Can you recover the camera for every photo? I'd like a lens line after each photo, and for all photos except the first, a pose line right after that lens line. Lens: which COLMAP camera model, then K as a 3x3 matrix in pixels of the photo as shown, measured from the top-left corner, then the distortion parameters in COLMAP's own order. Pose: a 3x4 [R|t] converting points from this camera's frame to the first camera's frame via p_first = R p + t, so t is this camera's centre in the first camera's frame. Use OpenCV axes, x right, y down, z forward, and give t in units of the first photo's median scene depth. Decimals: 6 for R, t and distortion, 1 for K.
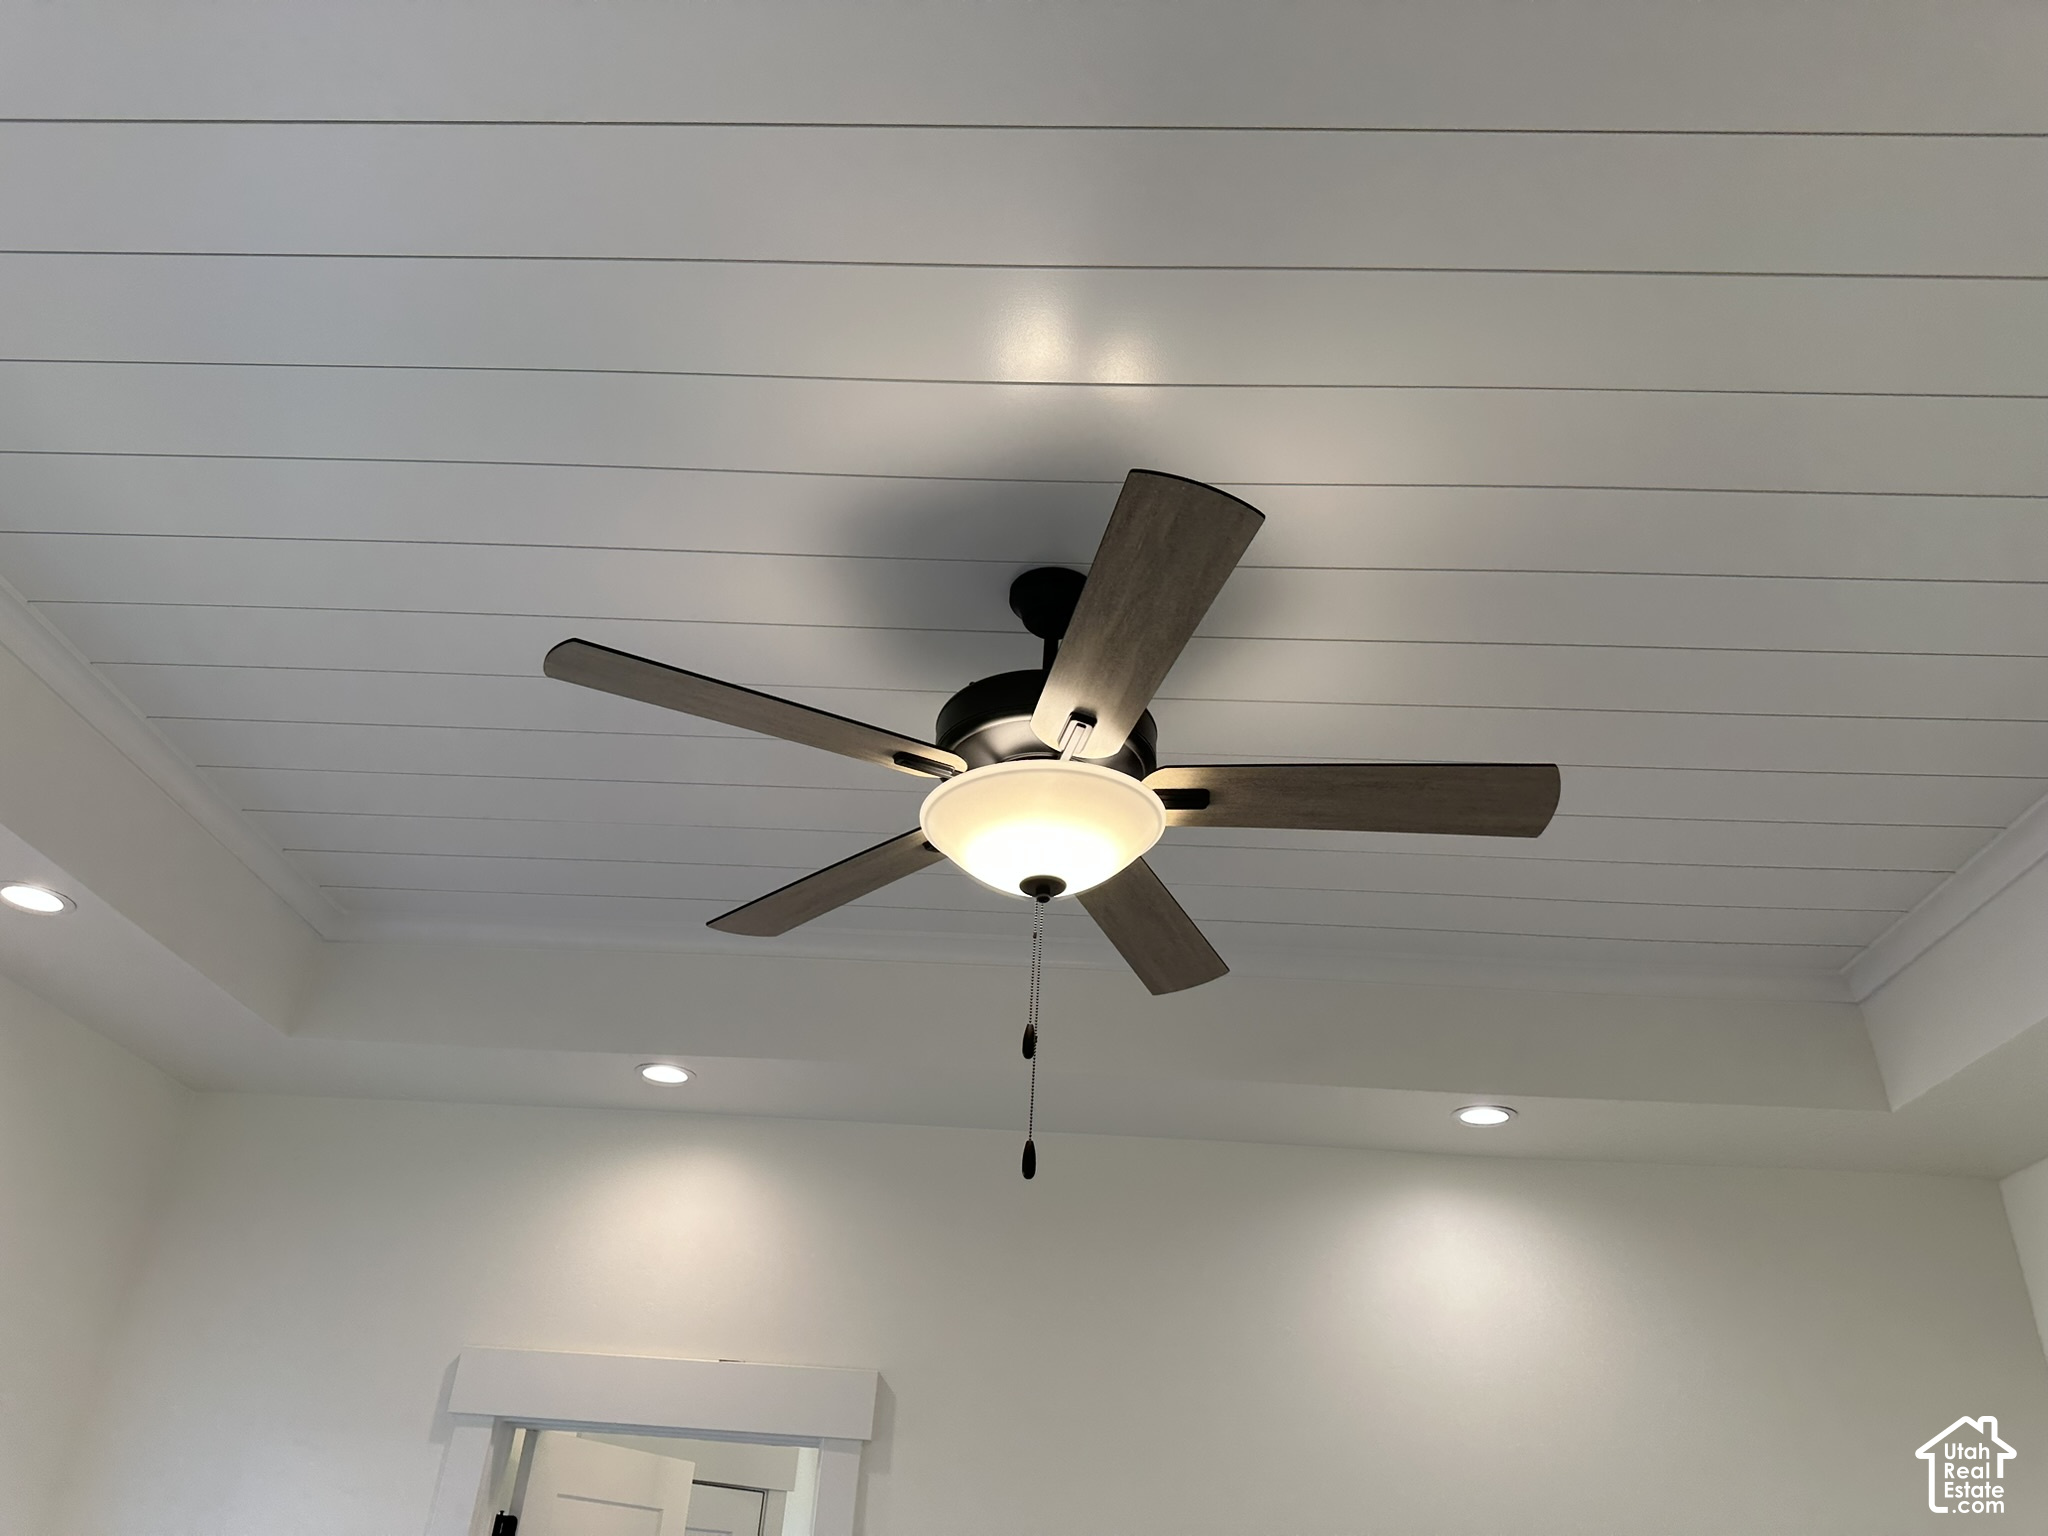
lens RADIAL K [[1425.6, 0, 1015.0], [0, 1425.6, 796.6], [0, 0, 1]] dist [0.144100, -0.256556]
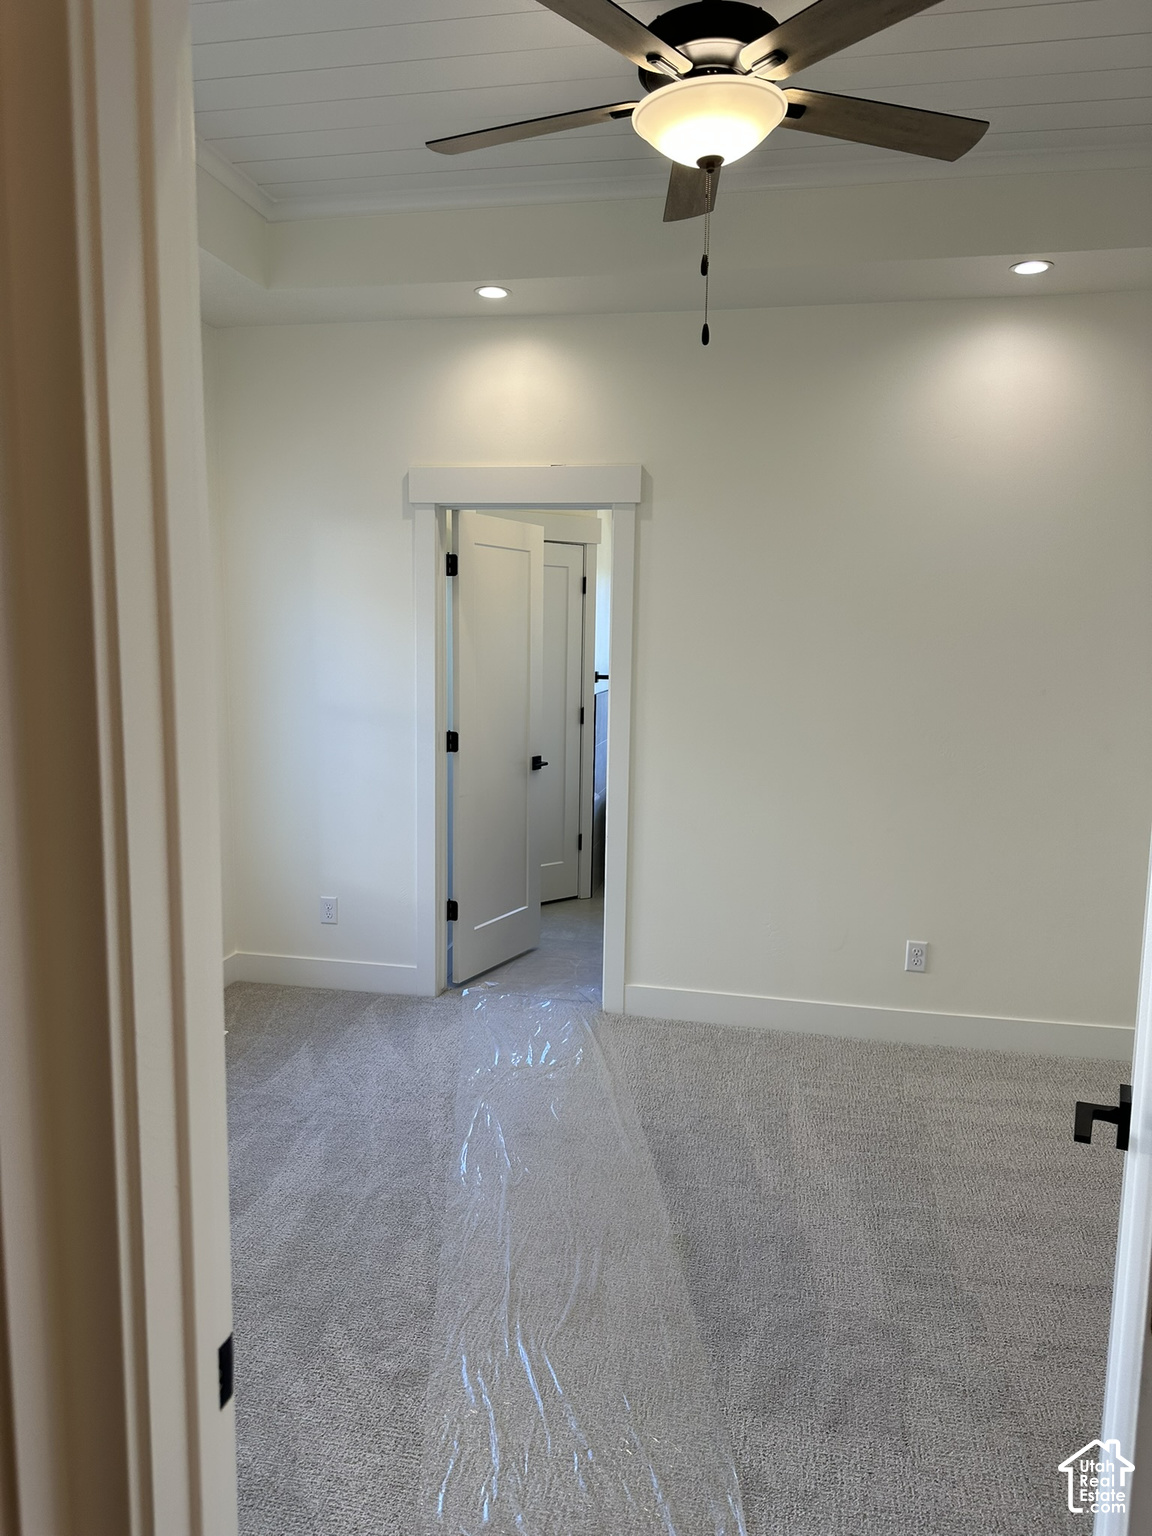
lens RADIAL K [[1069.2, 0, 576.0], [0, 1069.2, 768.0], [0, 0, 1]] dist [0.144100, -0.256556]
pose [[0.986017, -0.026256, -0.164562, 0.032256], [0.118149, 0.806552, 0.579236, -0.070545], [0.117519, -0.590580, 0.798376, -0.258623]]
